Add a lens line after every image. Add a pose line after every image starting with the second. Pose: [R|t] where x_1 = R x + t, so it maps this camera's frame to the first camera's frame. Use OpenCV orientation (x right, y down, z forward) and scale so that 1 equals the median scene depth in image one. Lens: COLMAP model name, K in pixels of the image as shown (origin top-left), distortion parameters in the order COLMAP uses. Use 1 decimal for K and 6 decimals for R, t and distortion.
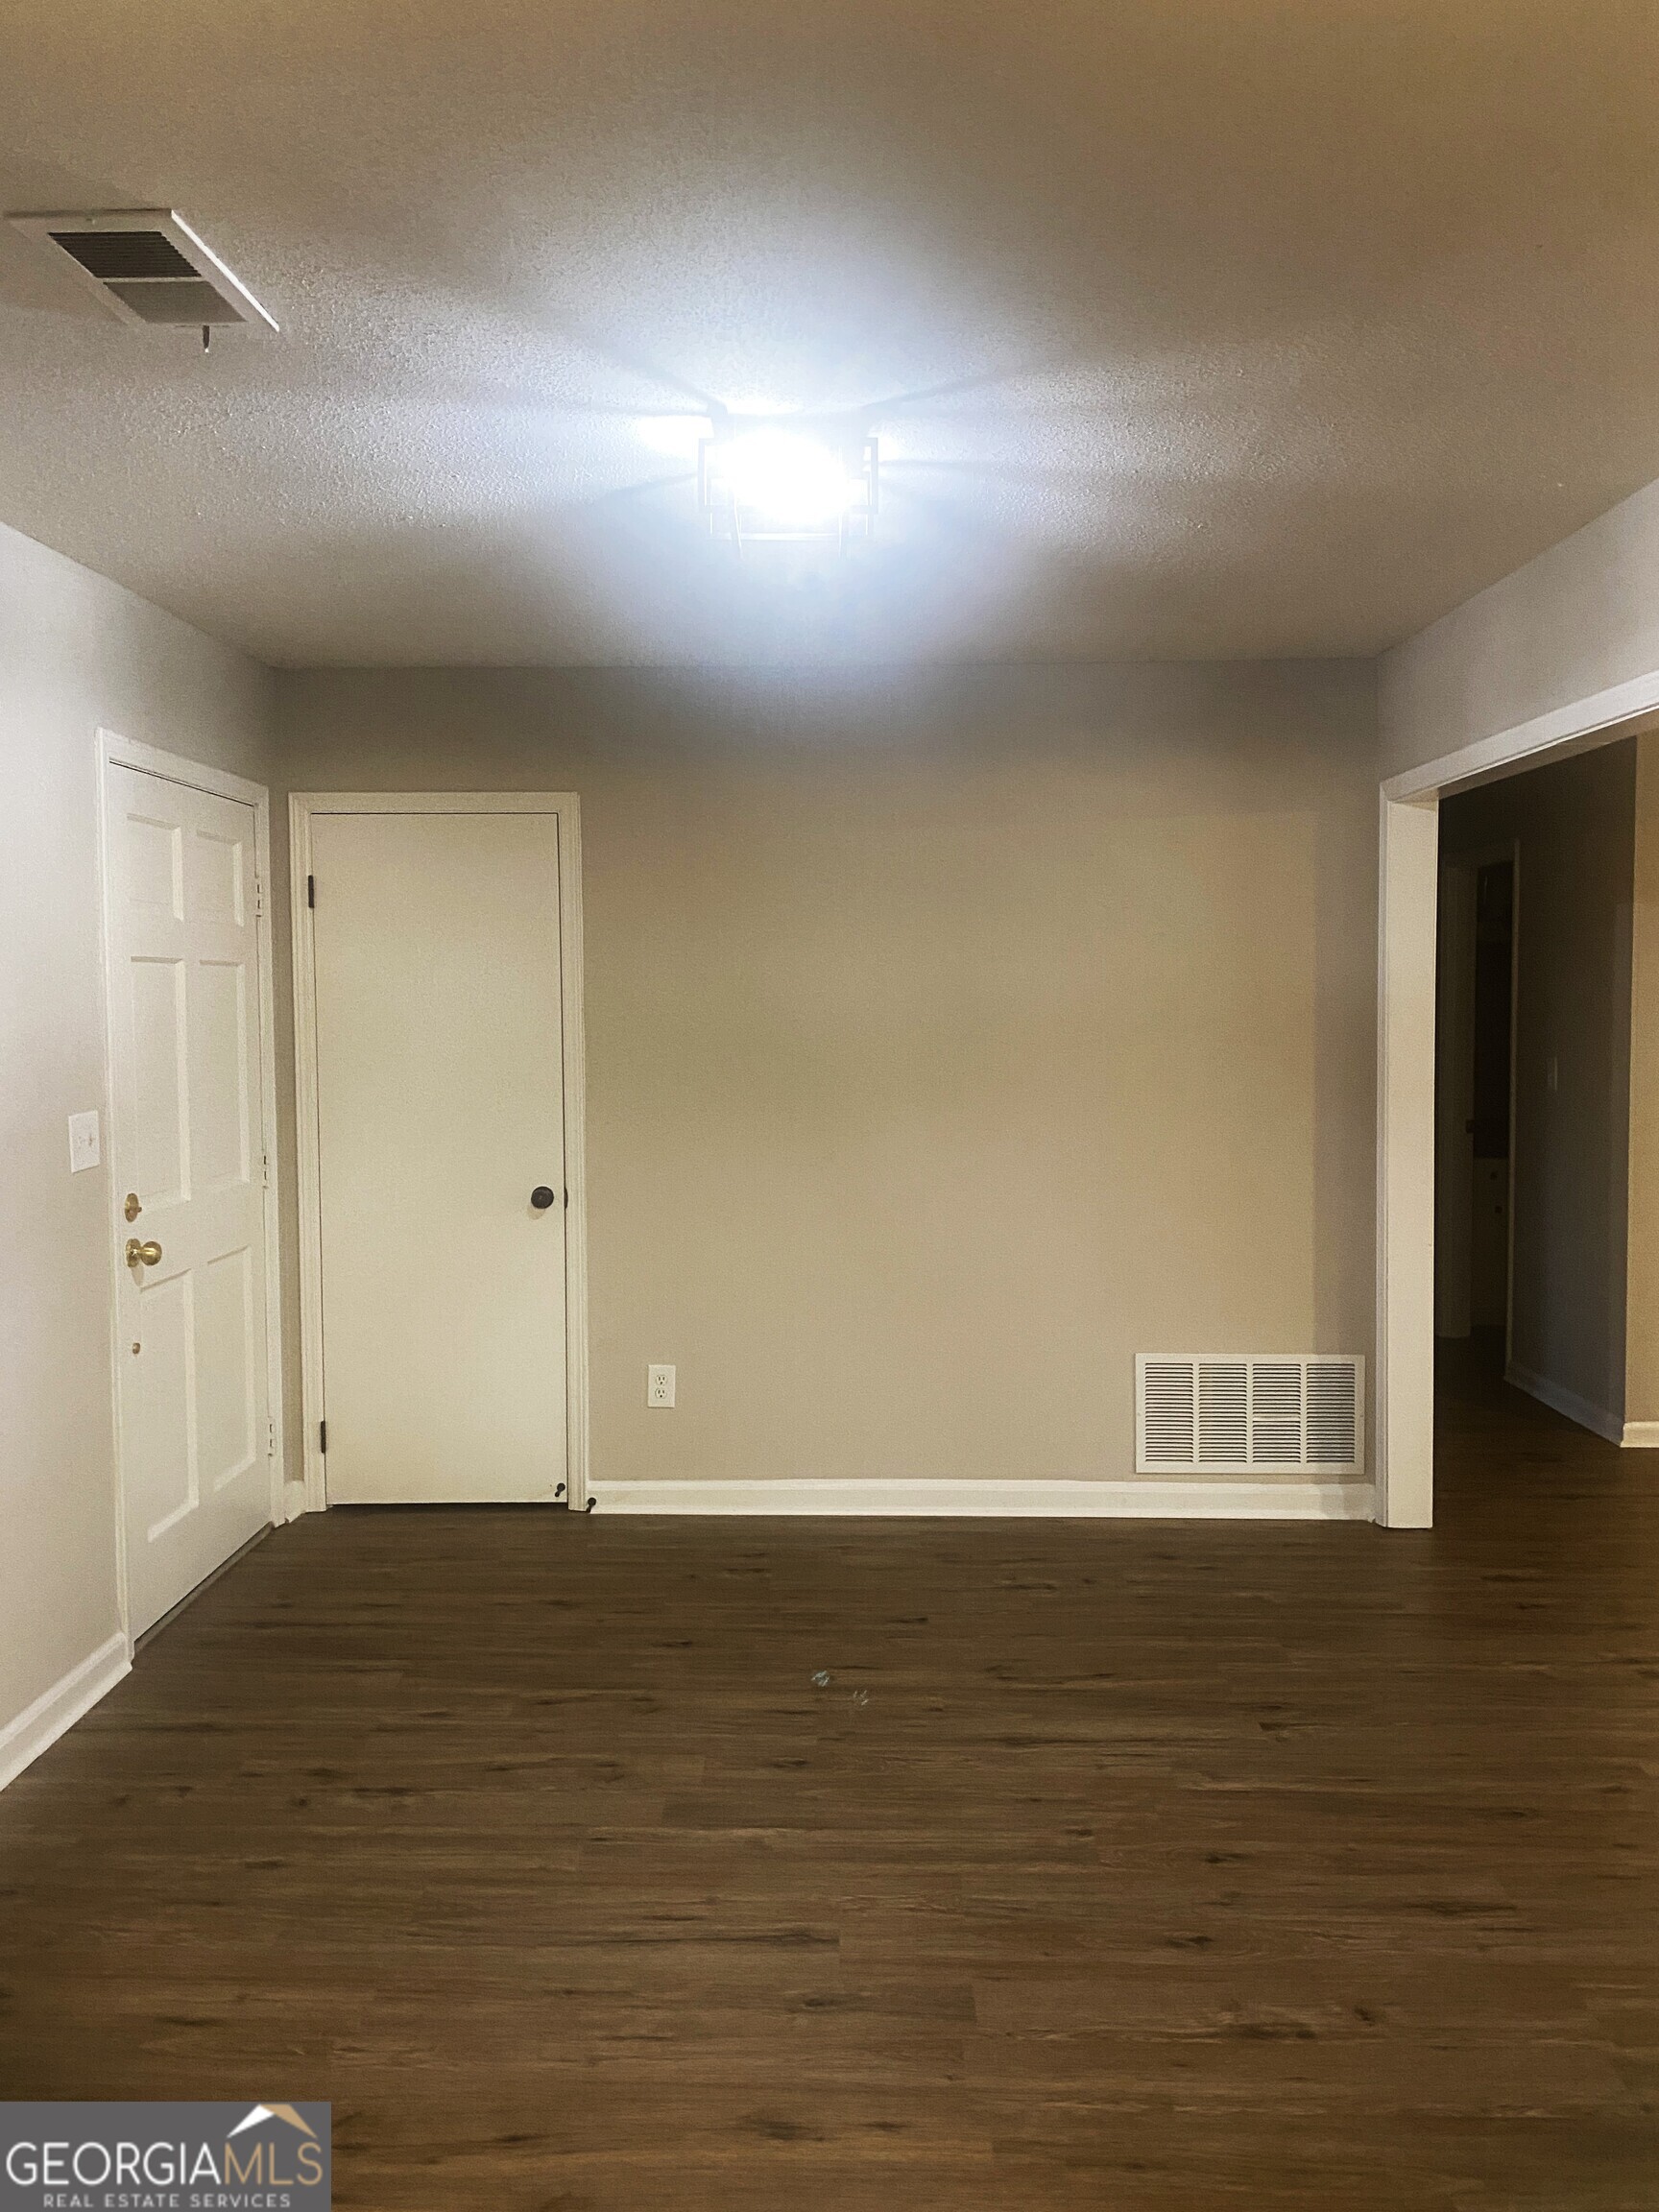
lens RADIAL K [[1686.3, 0, 828.5], [0, 1686.3, 1090.4], [0, 0, 1]] dist [0.013737, -0.006033]
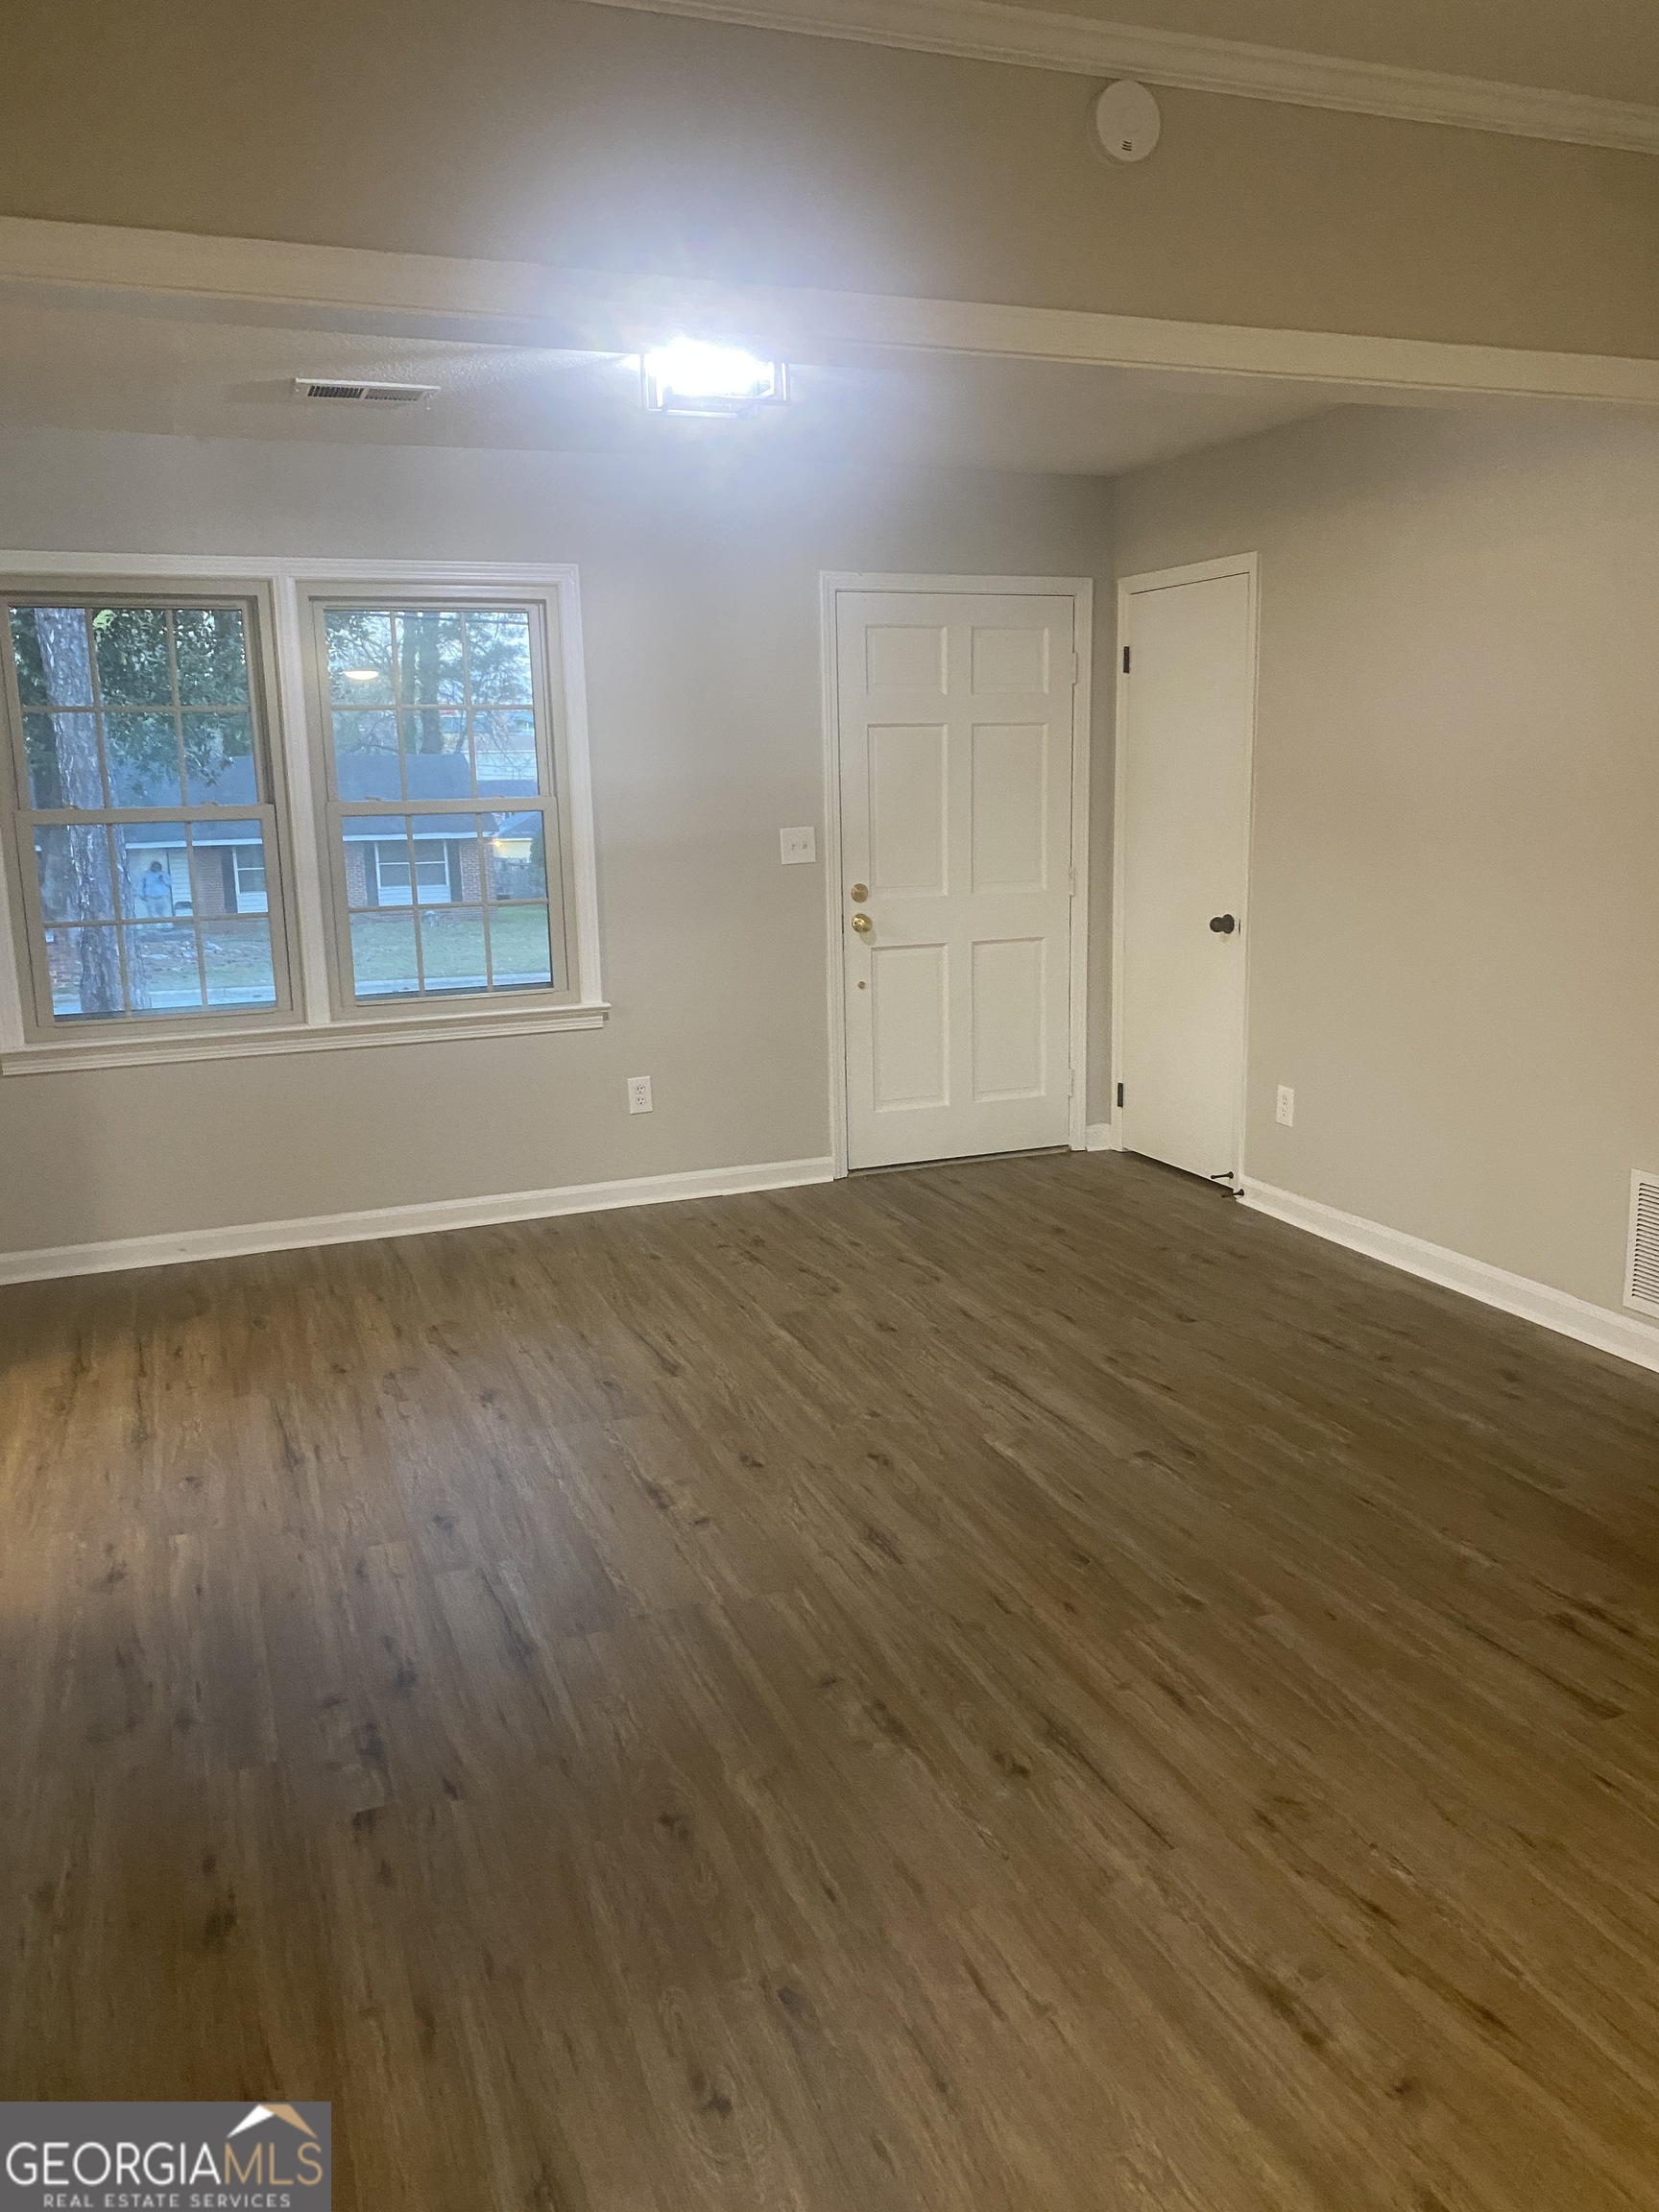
lens RADIAL K [[1656.1, 0, 862.9], [0, 1656.1, 1099.1], [0, 0, 1]] dist [0.084975, -0.001966]
pose [[0.402106, 0.181347, -0.897454, 1.024777], [-0.039849, 0.982726, 0.180723, -0.020125], [0.914726, -0.036908, 0.402386, 0.408678]]
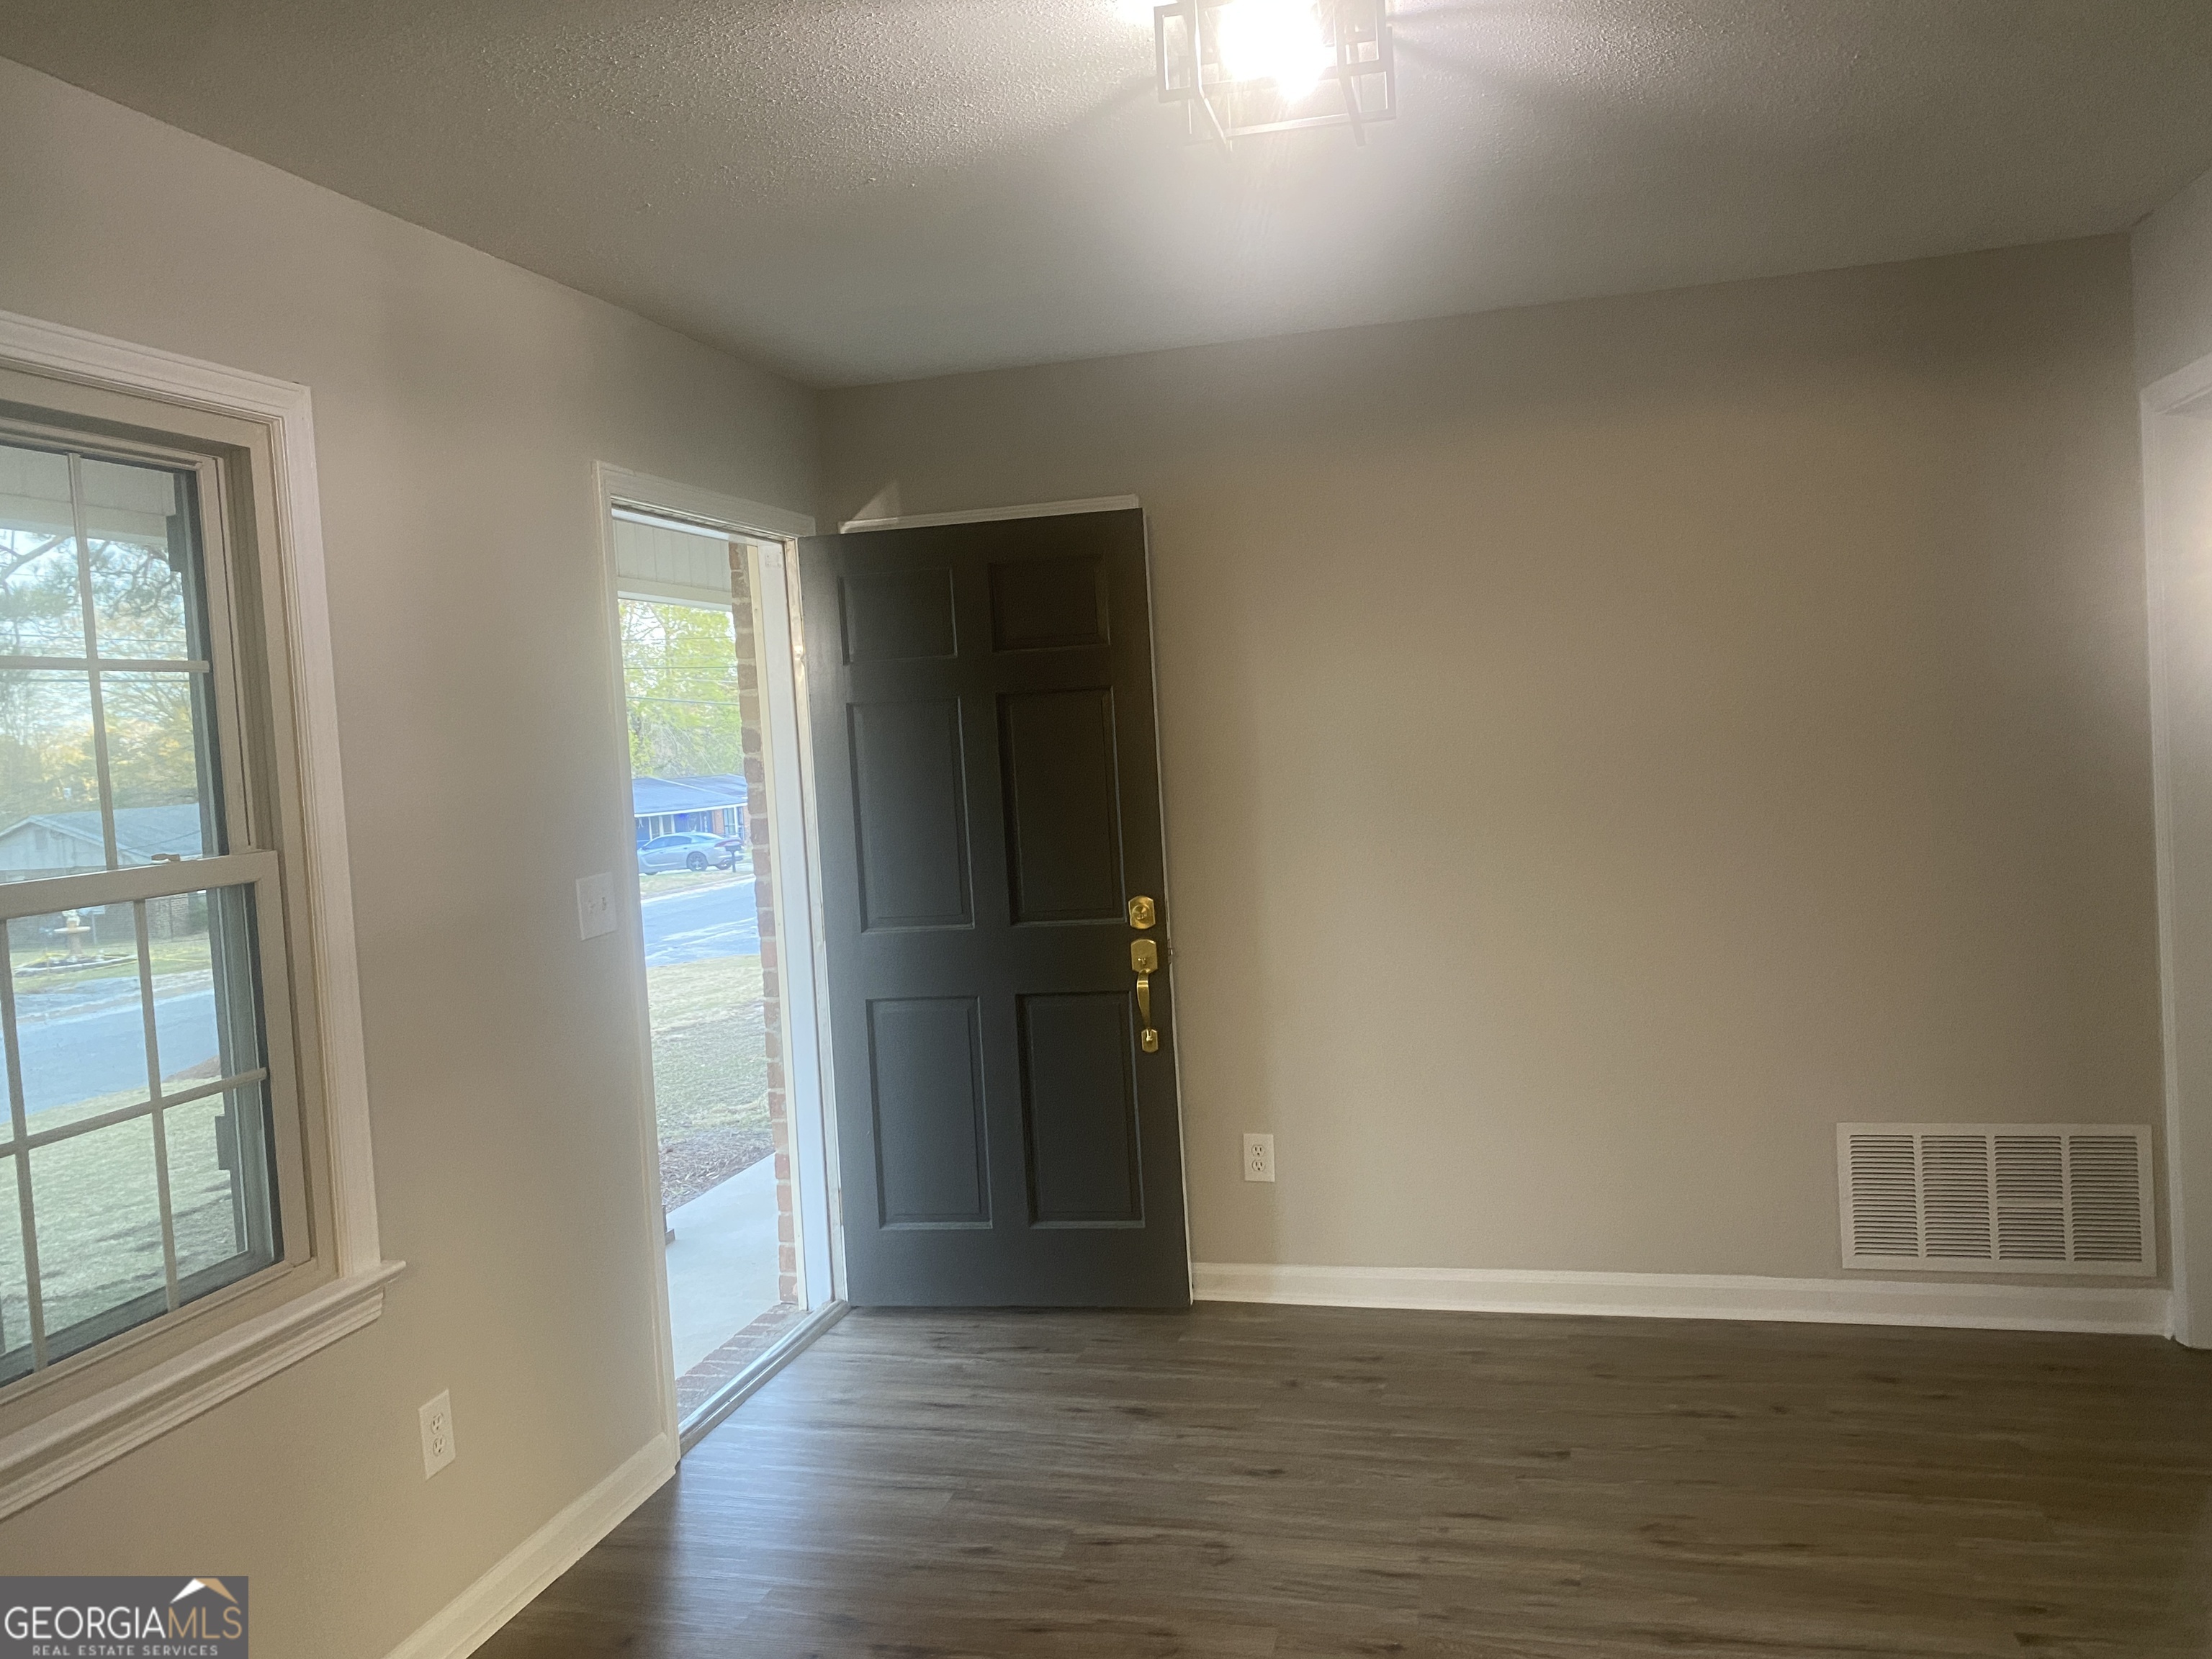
lens RADIAL K [[1686.3, 0, 1109.0], [0, 1686.3, 825.3], [0, 0, 1]] dist [0.013737, -0.006033]
pose [[0.970342, -0.040944, -0.238243, 0.055152], [0.041803, 0.999125, -0.001449, -0.001781], [0.238094, -0.008553, 0.971205, 0.163539]]
